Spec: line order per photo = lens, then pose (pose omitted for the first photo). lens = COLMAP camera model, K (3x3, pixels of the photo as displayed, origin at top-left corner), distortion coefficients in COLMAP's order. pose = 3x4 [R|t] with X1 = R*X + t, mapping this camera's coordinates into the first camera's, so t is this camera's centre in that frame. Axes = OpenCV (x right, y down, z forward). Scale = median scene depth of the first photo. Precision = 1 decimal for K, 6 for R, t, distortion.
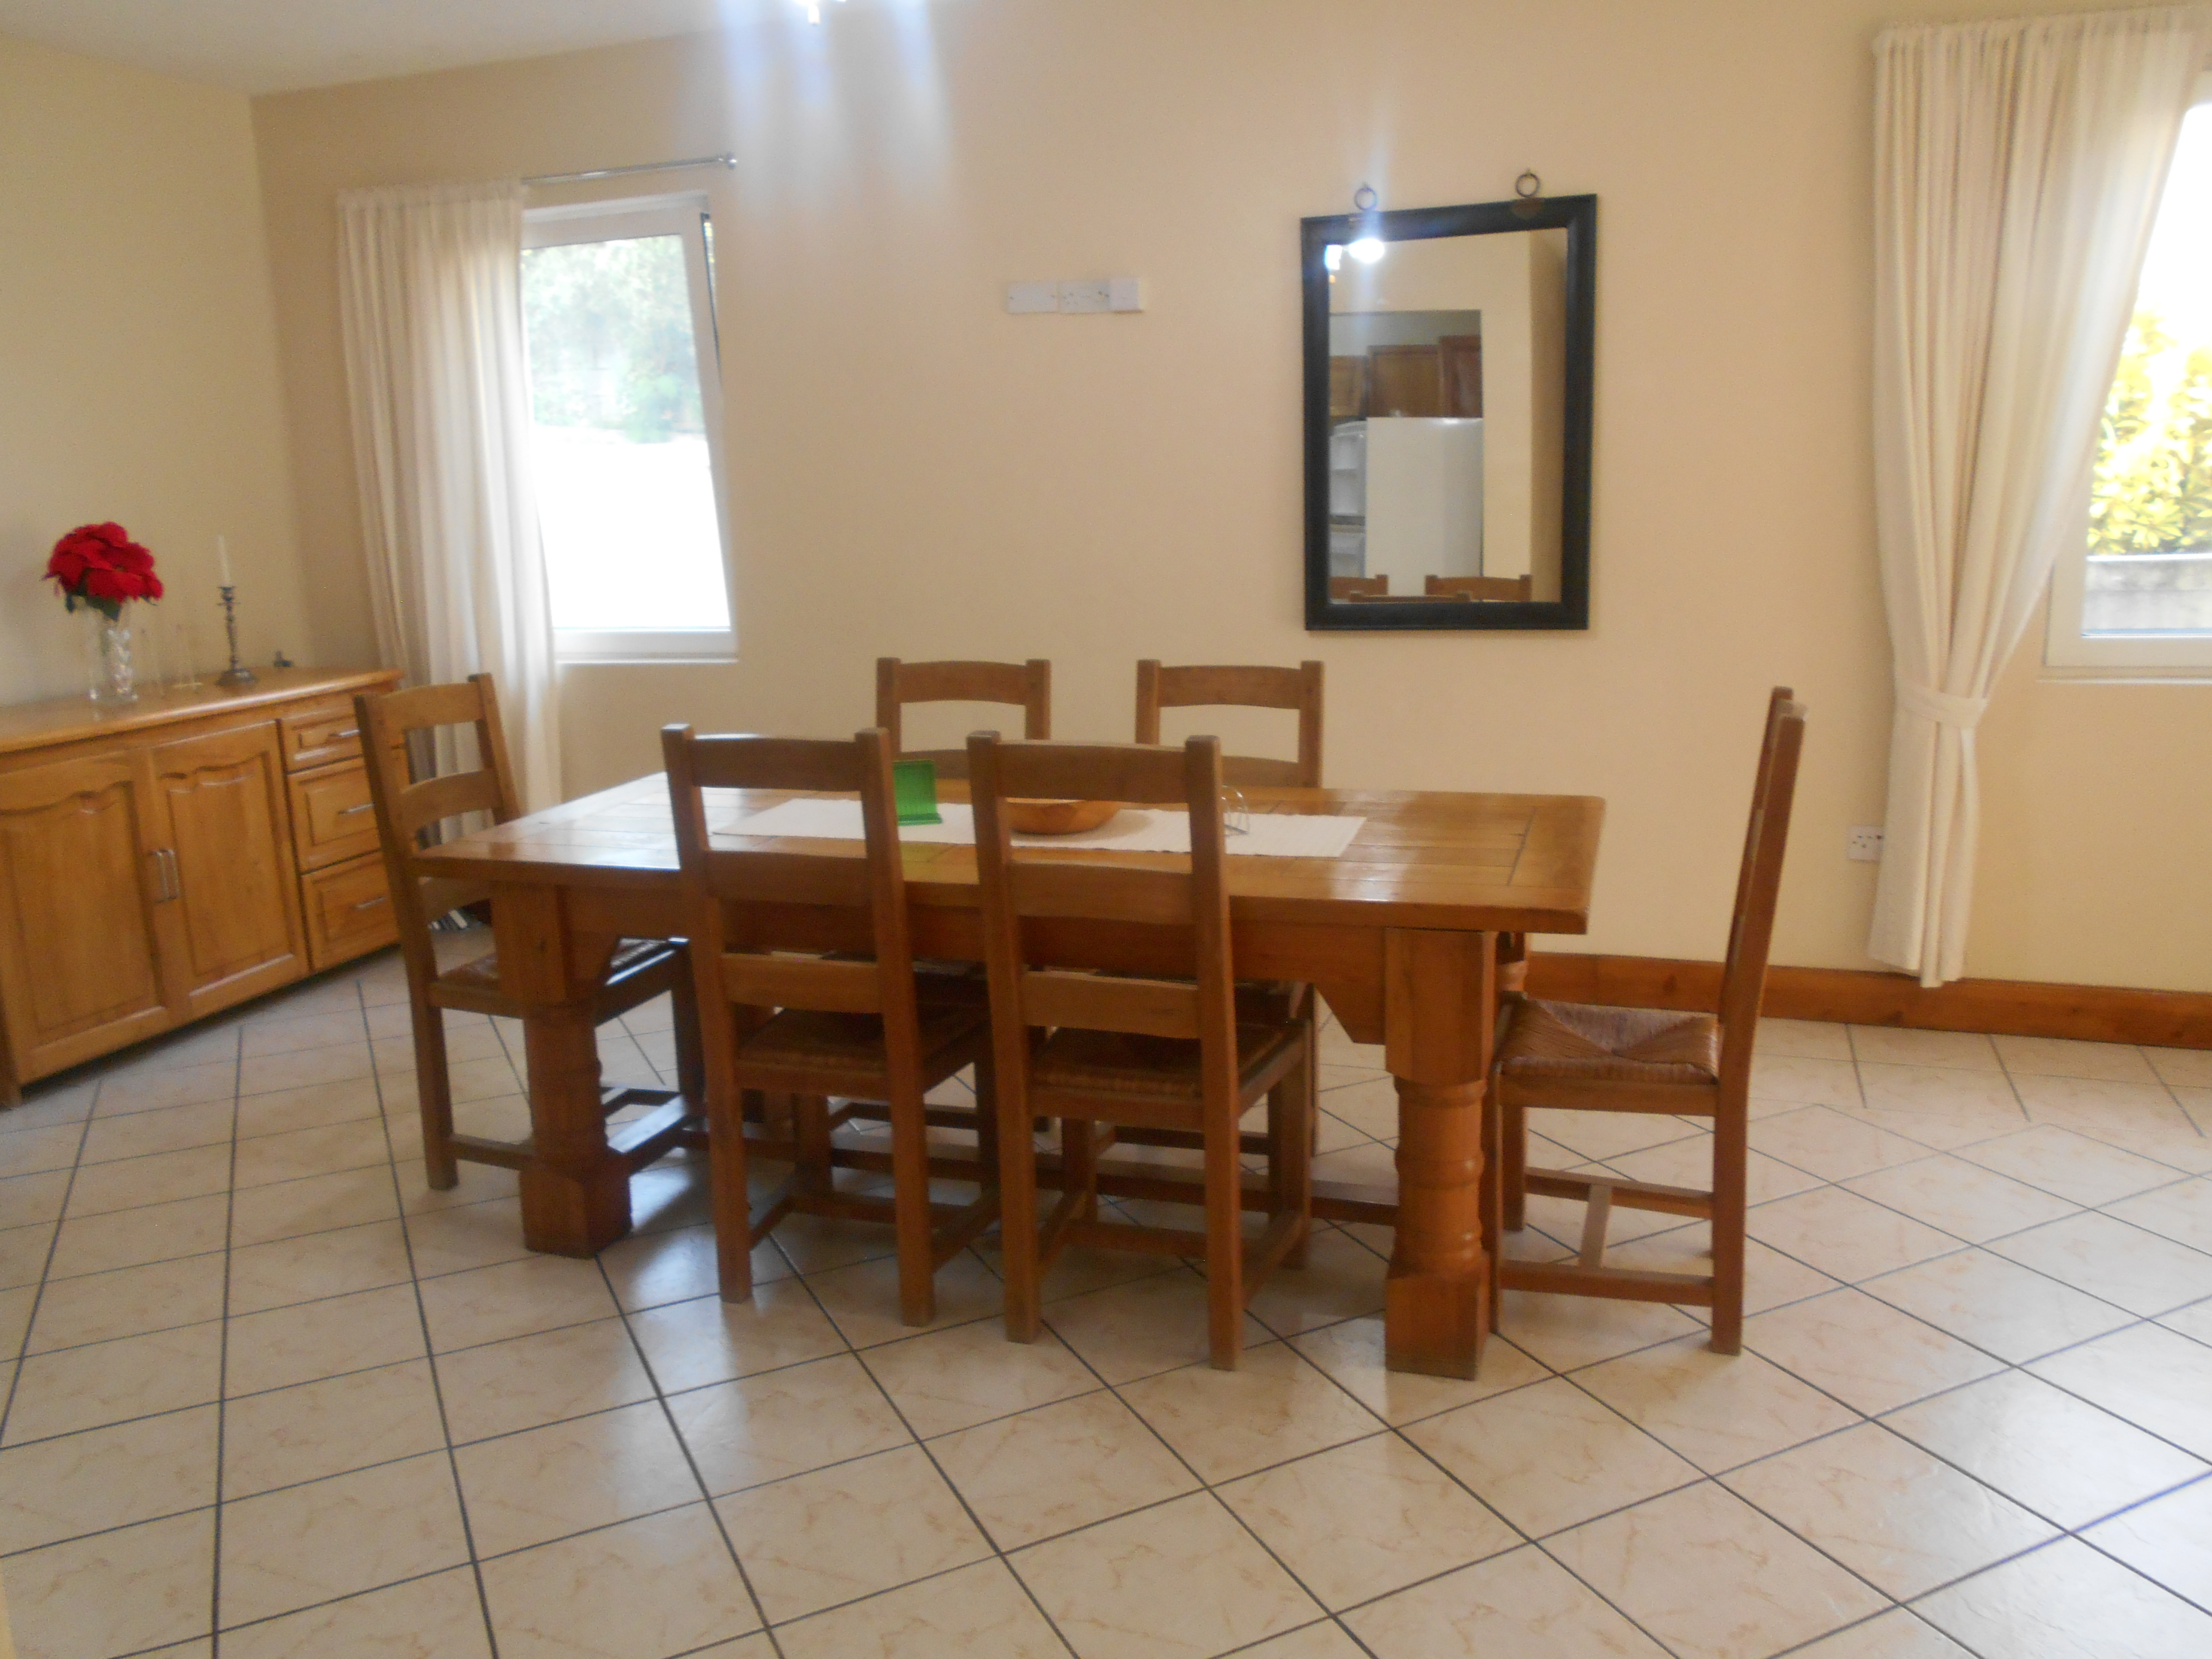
lens RADIAL K [[1761.3, 0, 1100.7], [0, 1761.3, 823.9], [0, 0, 1]] dist [0.021973, 0.012136]
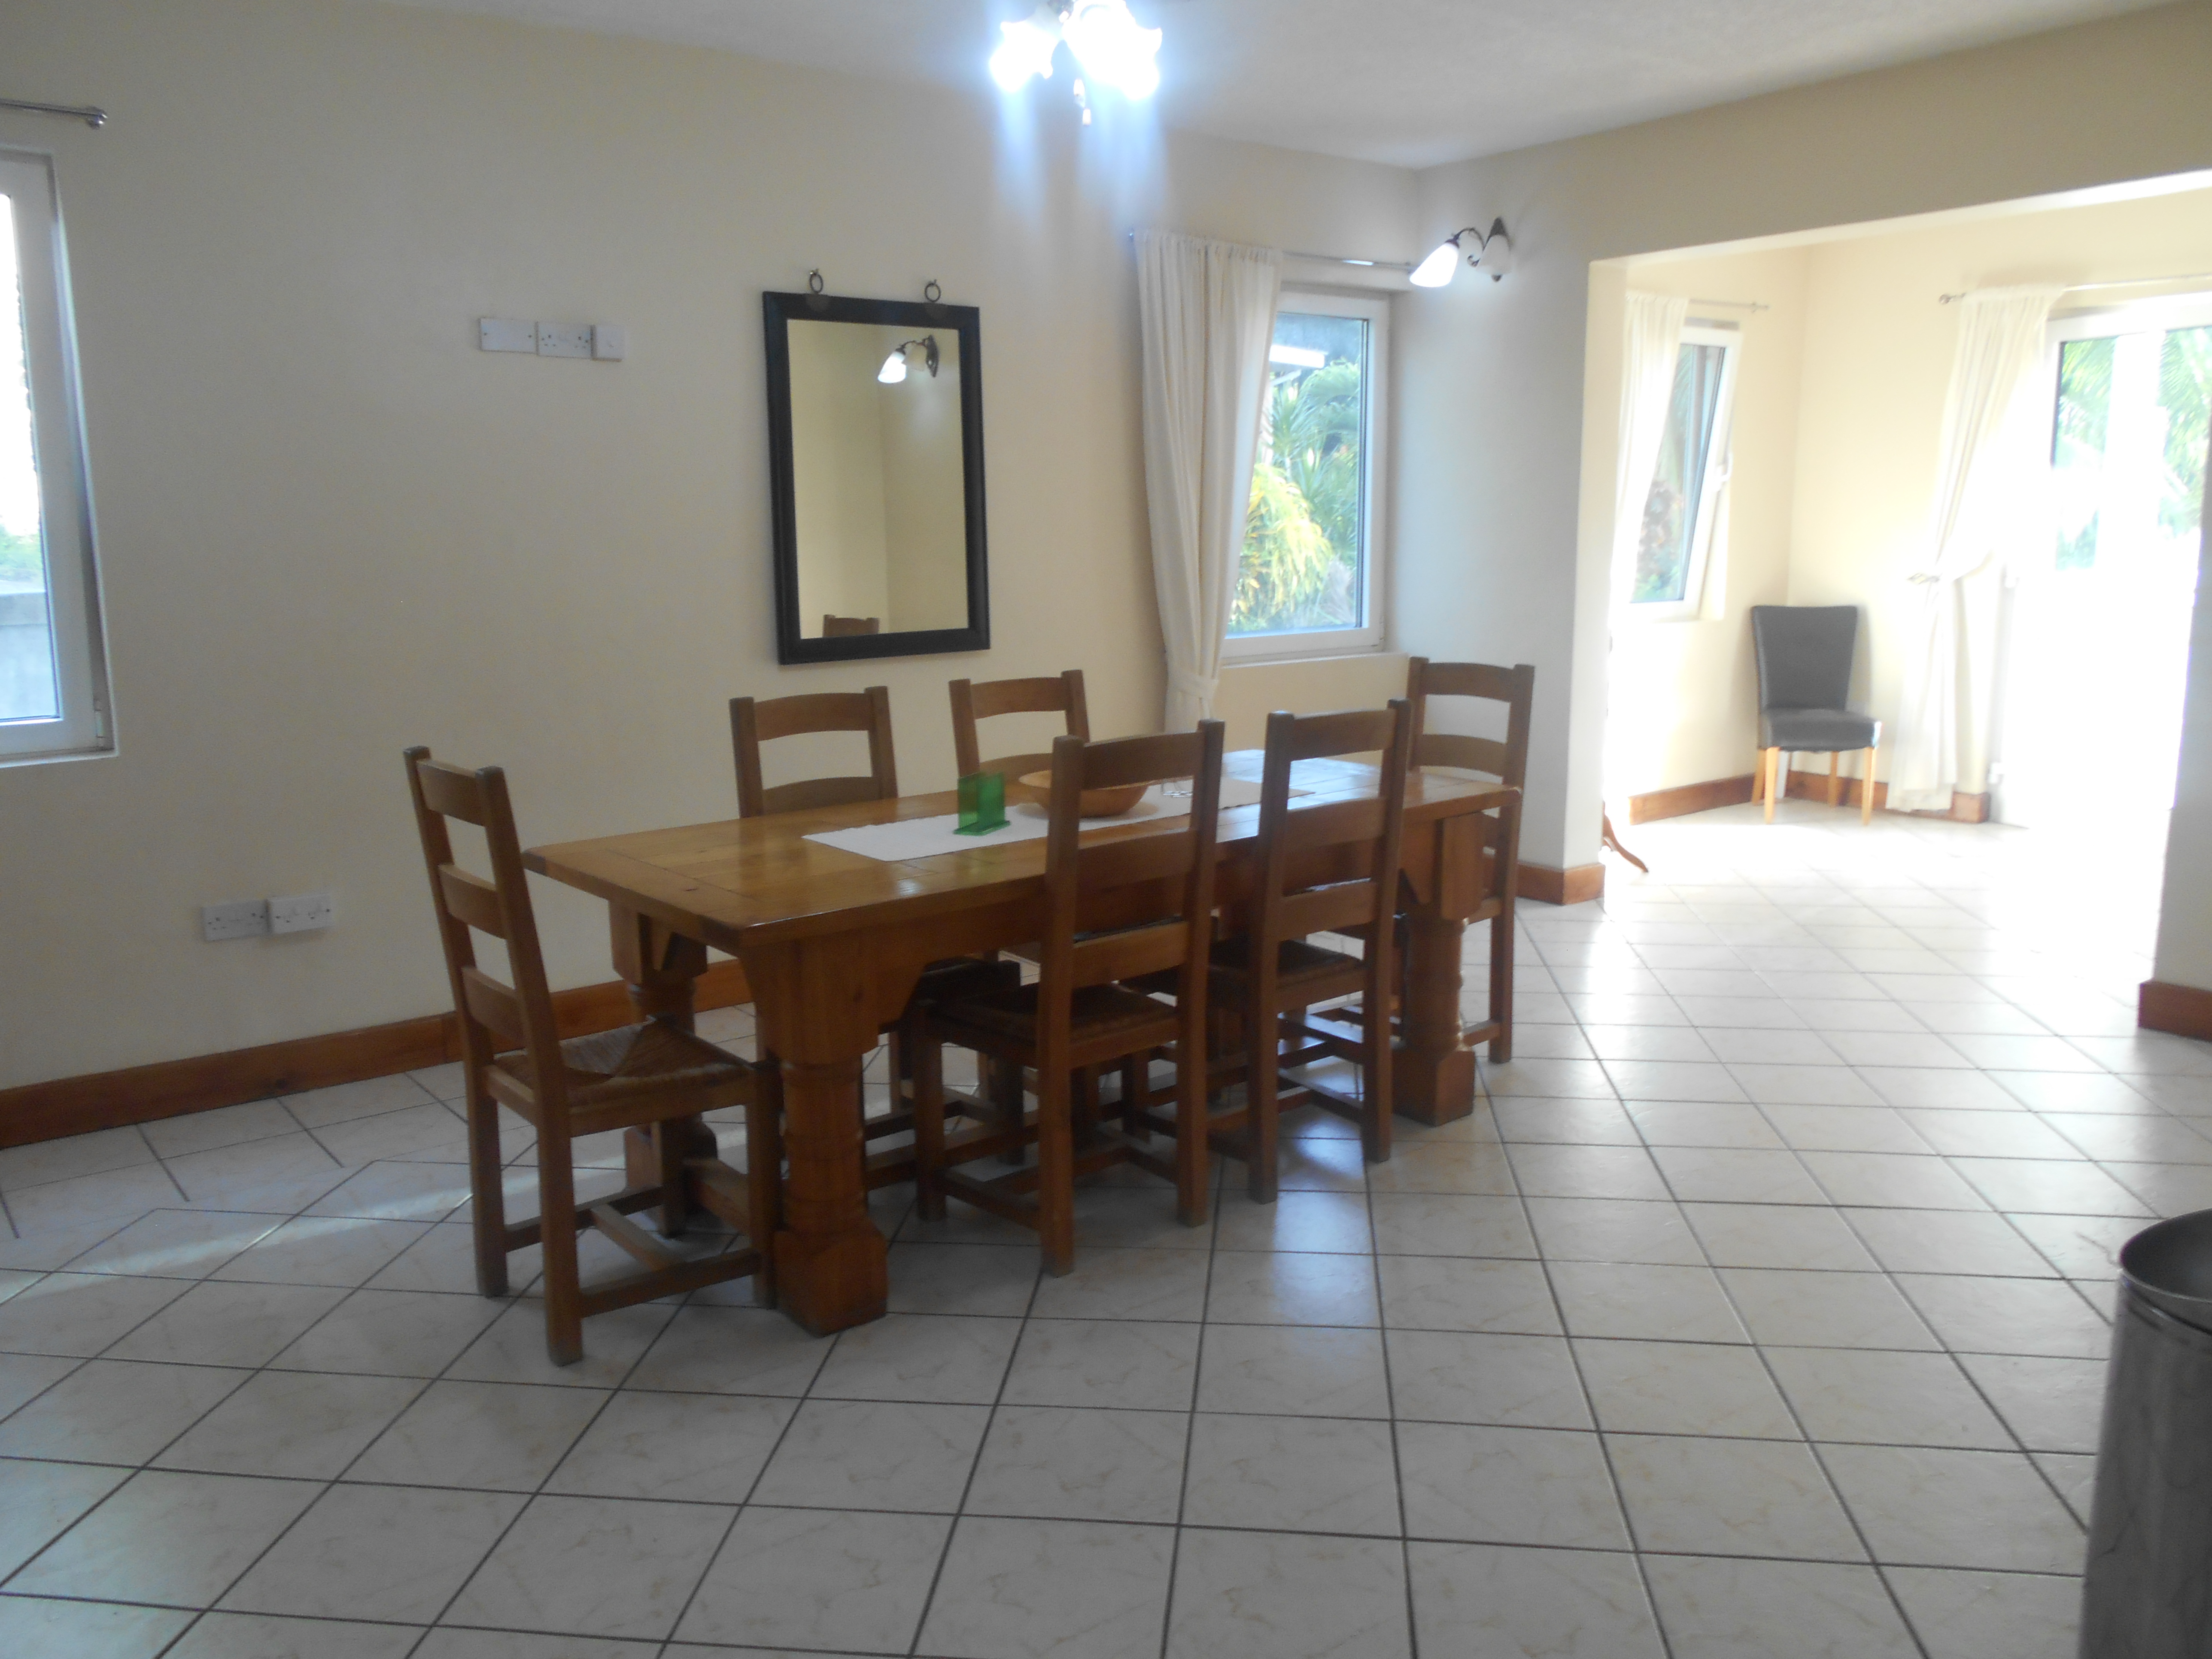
lens RADIAL K [[1761.3, 0, 1093.7], [0, 1761.3, 828.4], [0, 0, 1]] dist [0.021973, 0.012136]
pose [[0.539406, -0.130786, 0.831827, -0.772861], [0.166309, 0.984952, 0.047017, -0.032924], [-0.825459, 0.112979, 0.553040, 0.271600]]
